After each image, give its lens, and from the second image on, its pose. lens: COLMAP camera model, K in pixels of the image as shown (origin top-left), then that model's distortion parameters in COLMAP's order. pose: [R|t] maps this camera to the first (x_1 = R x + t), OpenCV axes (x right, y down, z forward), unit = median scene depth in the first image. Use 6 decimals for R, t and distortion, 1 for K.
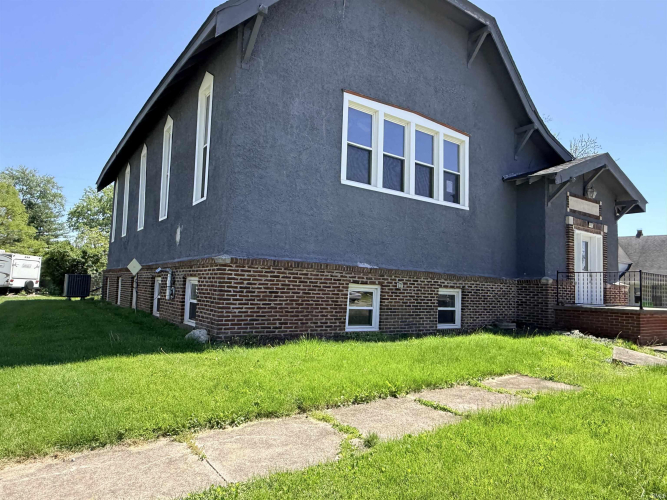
lens RADIAL K [[429.8, 0, 333.0], [0, 429.8, 253.3], [0, 0, 1]] dist [0.007034, -0.000653]
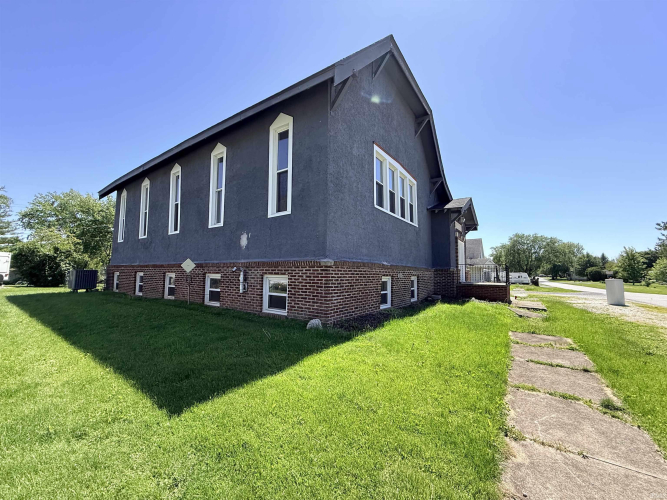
lens RADIAL K [[267.1, 0, 333.4], [0, 267.1, 250.0], [0, 0, 1]] dist [0.001074, 0.000243]
pose [[0.941759, 0.004017, 0.336264, -0.406396], [-0.005717, 0.999975, 0.004065, -0.020593], [-0.336239, -0.005750, 0.941759, 0.199648]]
